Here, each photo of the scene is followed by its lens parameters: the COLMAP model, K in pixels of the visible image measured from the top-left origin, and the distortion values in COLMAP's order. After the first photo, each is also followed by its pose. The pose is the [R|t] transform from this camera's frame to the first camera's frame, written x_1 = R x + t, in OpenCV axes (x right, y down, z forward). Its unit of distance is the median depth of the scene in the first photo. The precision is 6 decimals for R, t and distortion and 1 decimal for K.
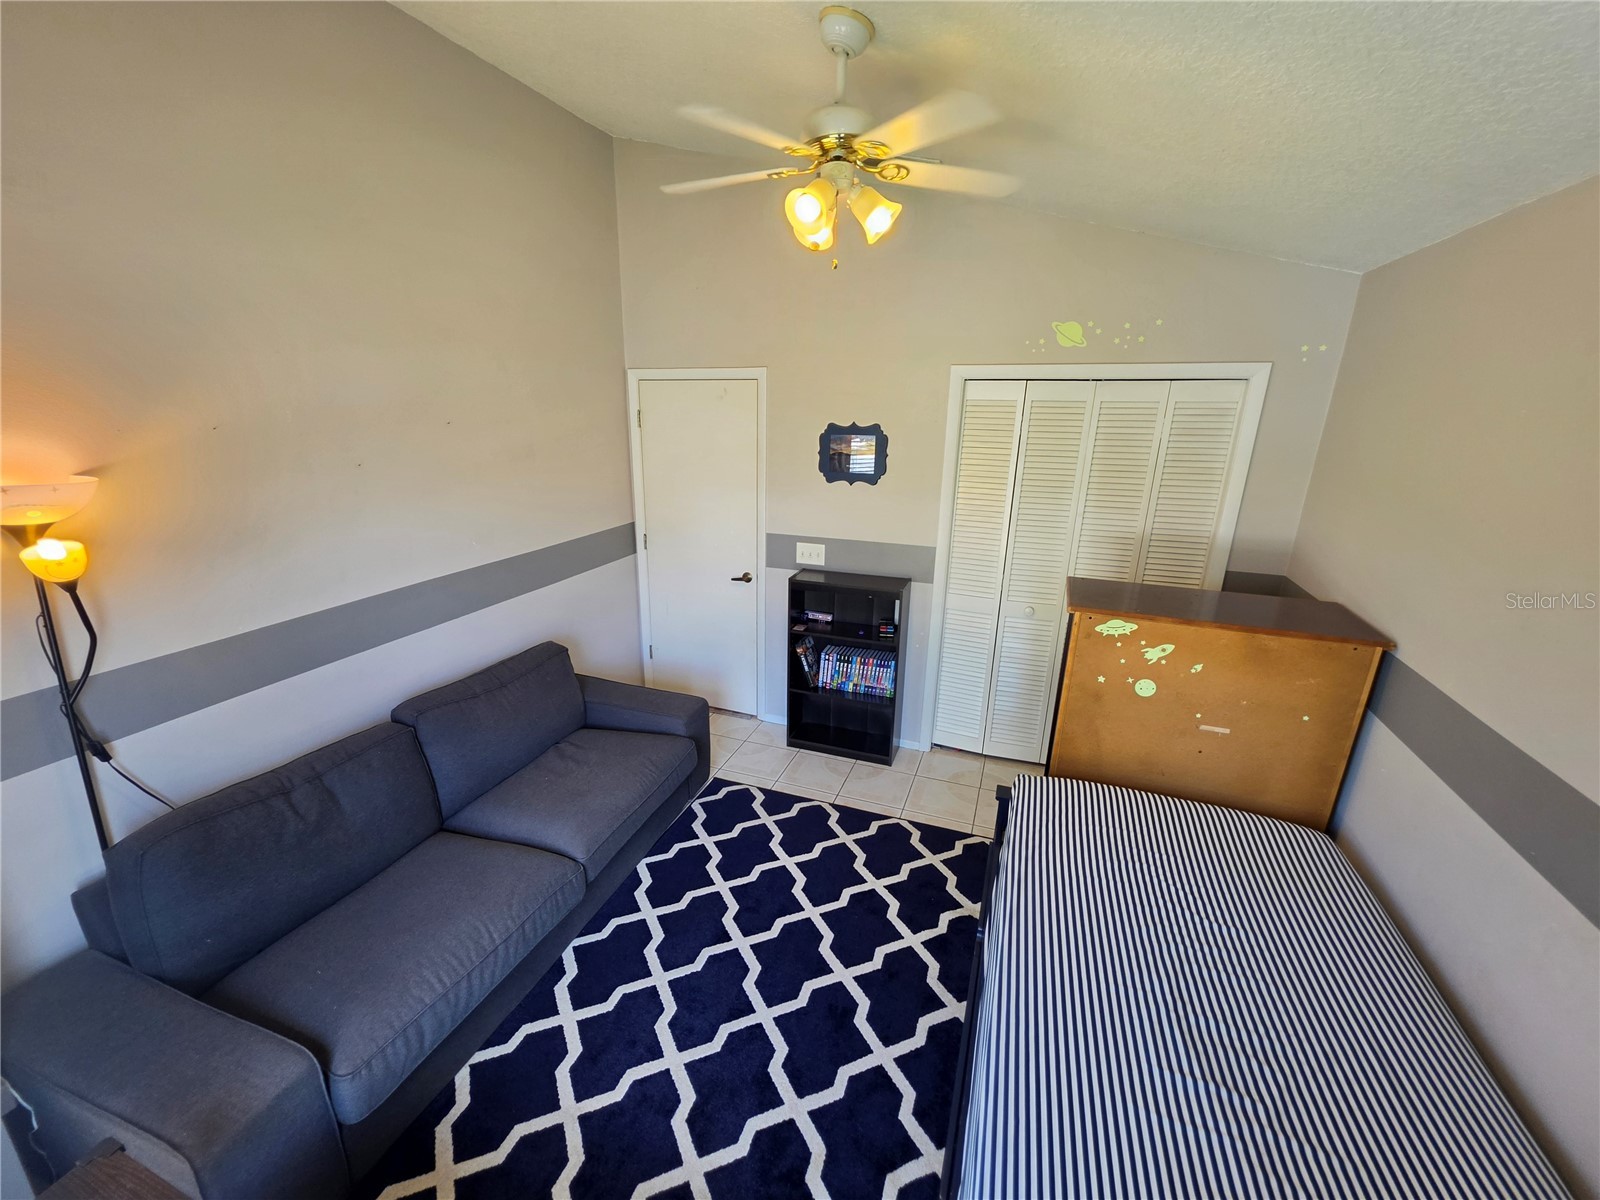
lens RADIAL K [[644.9, 0, 784.8], [0, 644.9, 611.7], [0, 0, 1]] dist [-0.001504, -0.000086]
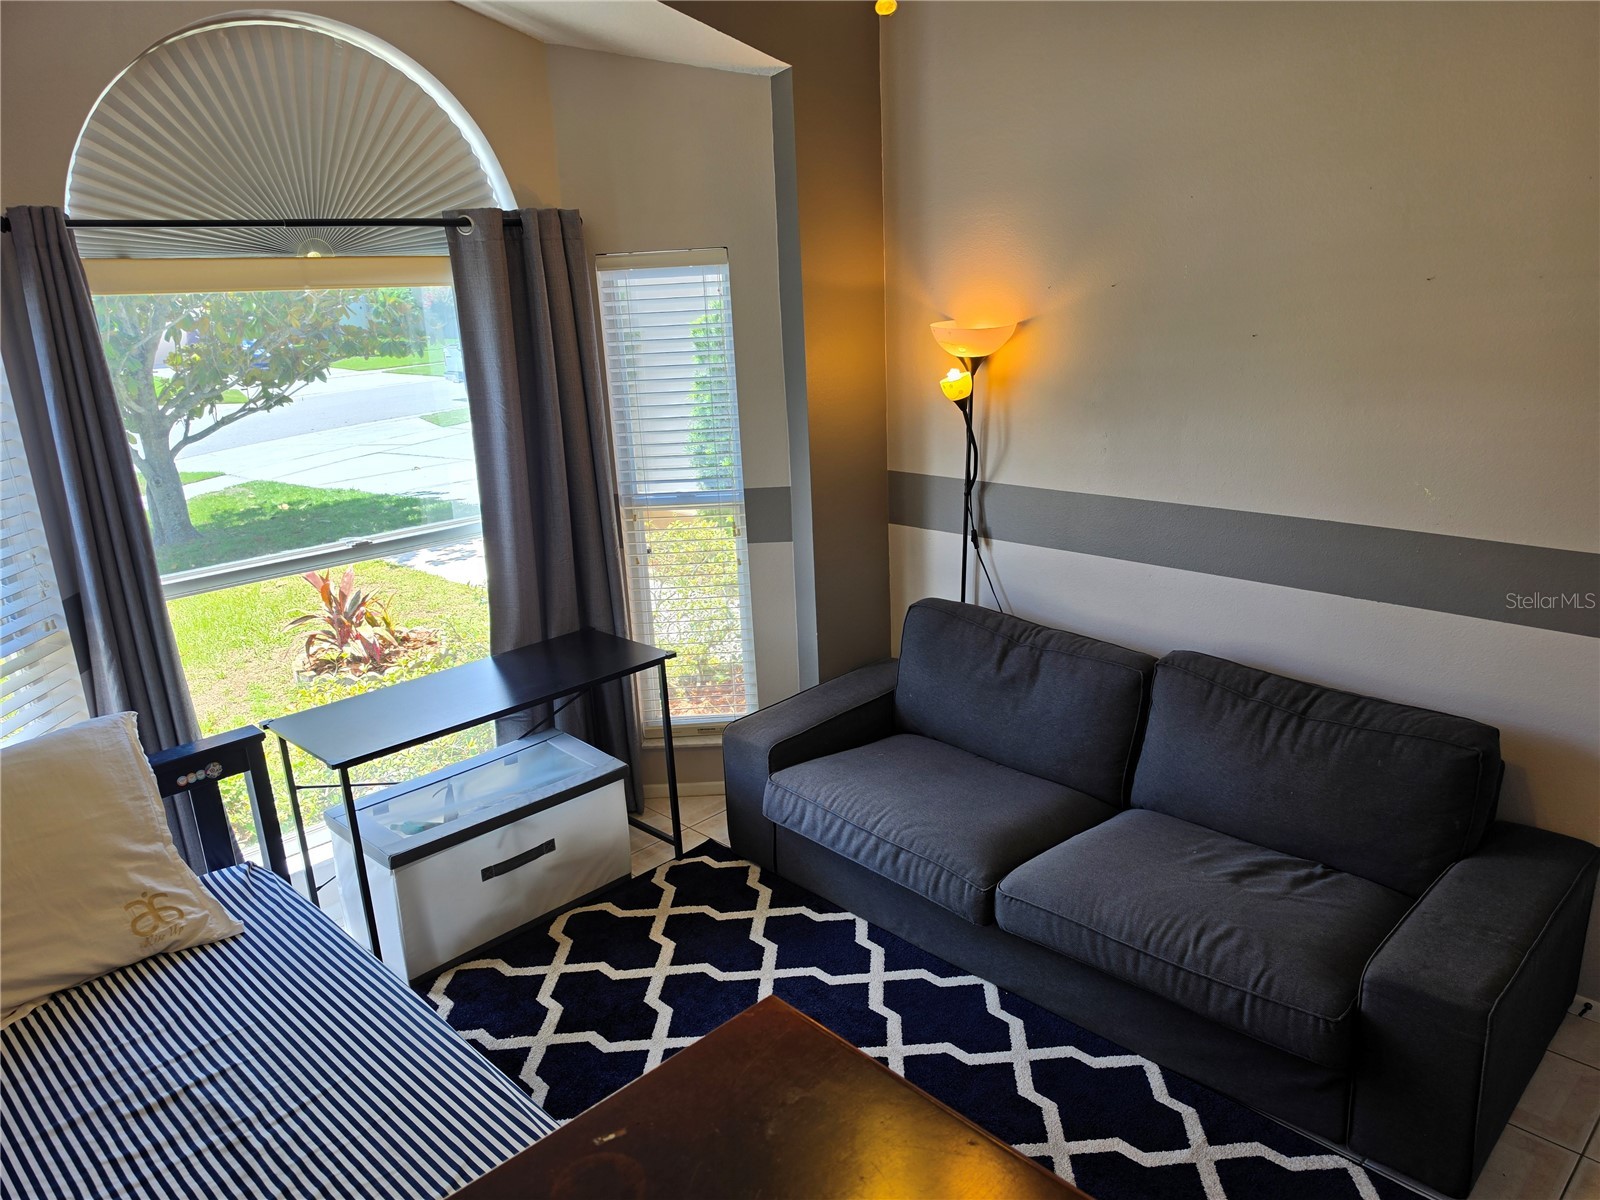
lens RADIAL K [[1144.7, 0, 822.5], [0, 1144.7, 608.4], [0, 0, 1]] dist [0.017898, -0.003622]
pose [[-0.406549, 0.265639, -0.874159, 0.946658], [-0.246224, 0.889541, 0.384826, -0.399444], [0.879825, 0.371689, -0.296235, 1.269194]]
